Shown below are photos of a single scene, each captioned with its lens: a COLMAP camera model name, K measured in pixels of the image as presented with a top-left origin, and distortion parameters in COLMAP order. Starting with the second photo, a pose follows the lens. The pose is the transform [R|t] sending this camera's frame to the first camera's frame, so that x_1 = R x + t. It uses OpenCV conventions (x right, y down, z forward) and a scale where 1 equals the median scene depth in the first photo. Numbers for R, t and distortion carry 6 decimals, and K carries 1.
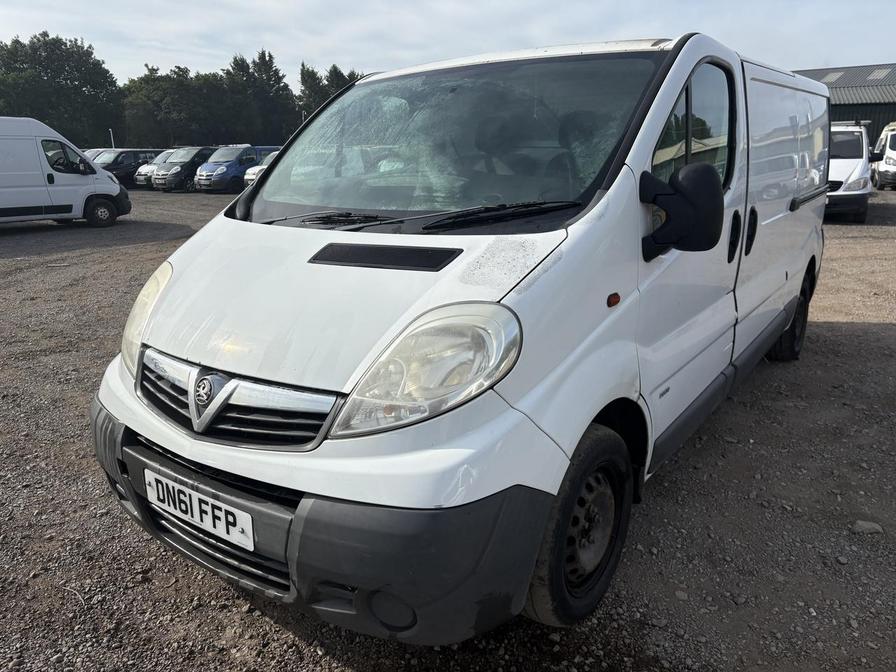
lens RADIAL K [[683.7, 0, 448.0], [0, 683.7, 336.0], [0, 0, 1]] dist [-0.022007, 0.002705]
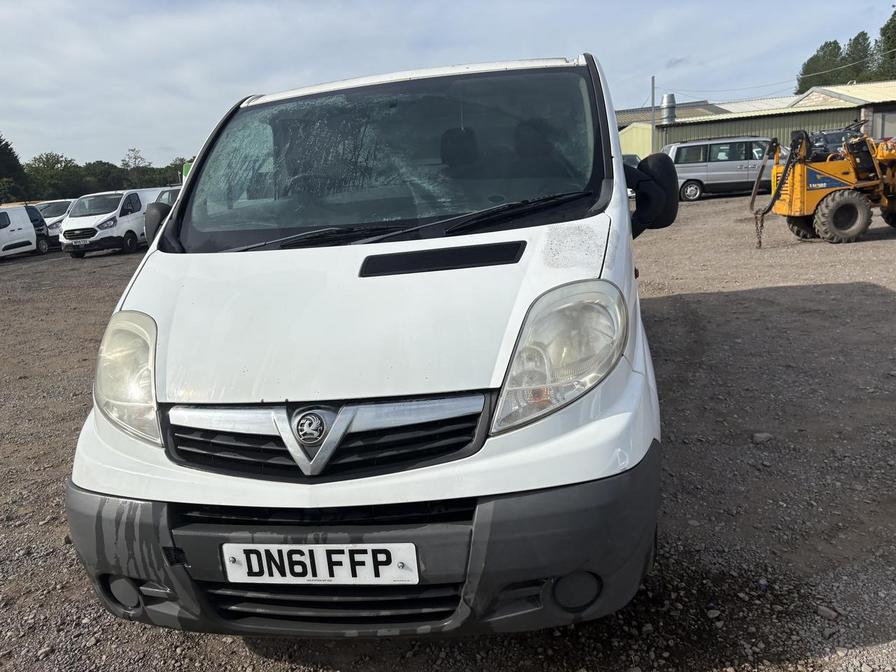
lens RADIAL K [[673.6, 0, 448.0], [0, 673.6, 336.0], [0, 0, 1]] dist [0.004767, 0.002152]
pose [[0.887986, -0.161860, 0.430444, -0.554486], [0.187453, 0.982119, -0.017401, 0.012559], [-0.419931, 0.096140, 0.902450, 0.127421]]
